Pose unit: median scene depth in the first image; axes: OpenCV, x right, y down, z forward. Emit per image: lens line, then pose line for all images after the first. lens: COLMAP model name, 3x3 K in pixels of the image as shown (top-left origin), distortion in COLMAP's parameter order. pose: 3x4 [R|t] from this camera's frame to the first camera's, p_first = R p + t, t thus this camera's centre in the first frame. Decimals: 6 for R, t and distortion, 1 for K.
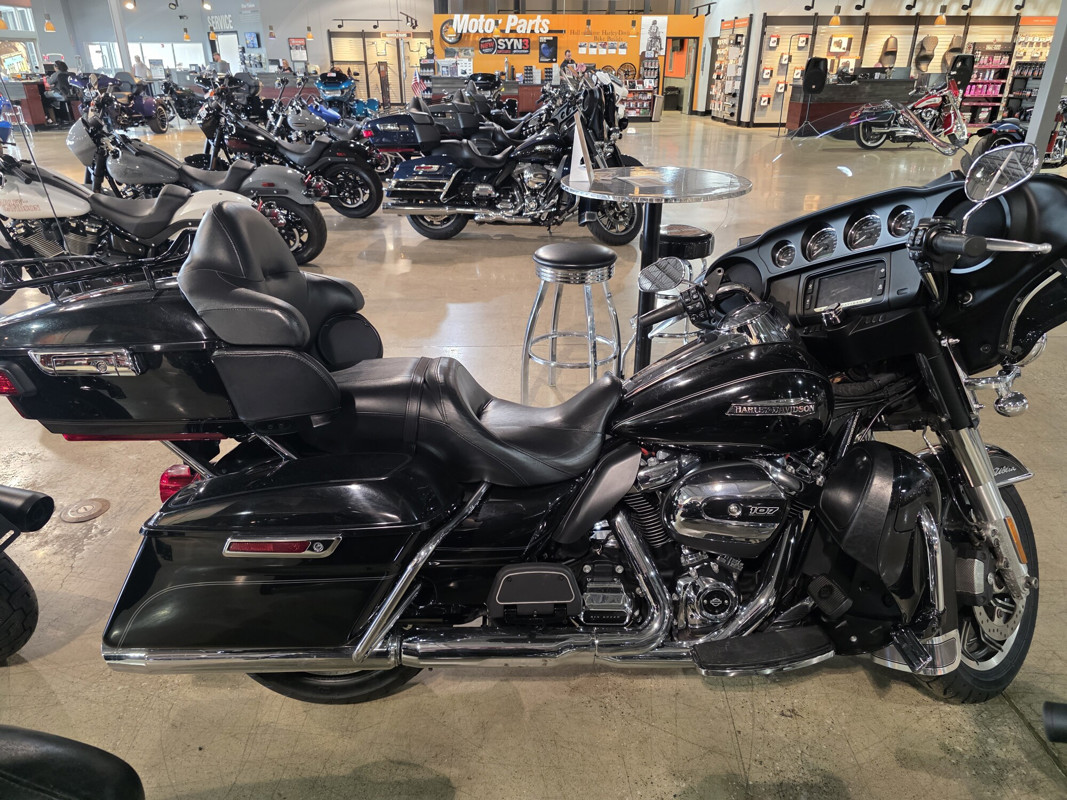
lens RADIAL K [[710.0, 0, 534.1], [0, 710.0, 379.0], [0, 0, 1]] dist [0.003929, -0.003488]
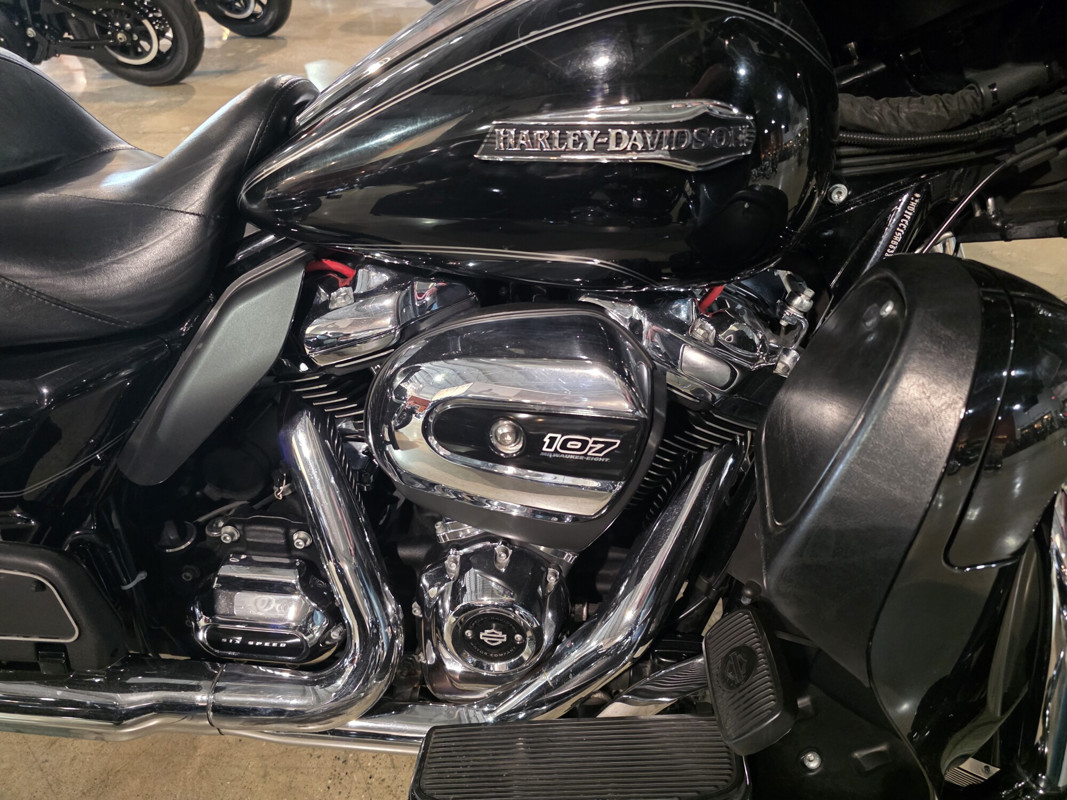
lens RADIAL K [[763.2, 0, 533.5], [0, 763.2, 400.0], [0, 0, 1]] dist [0.007783, 0.000279]
pose [[0.994685, 0.050610, -0.089673, 0.209666], [-0.027602, 0.970054, 0.241317, 0.045929], [0.099201, -0.237559, 0.966294, 0.401710]]
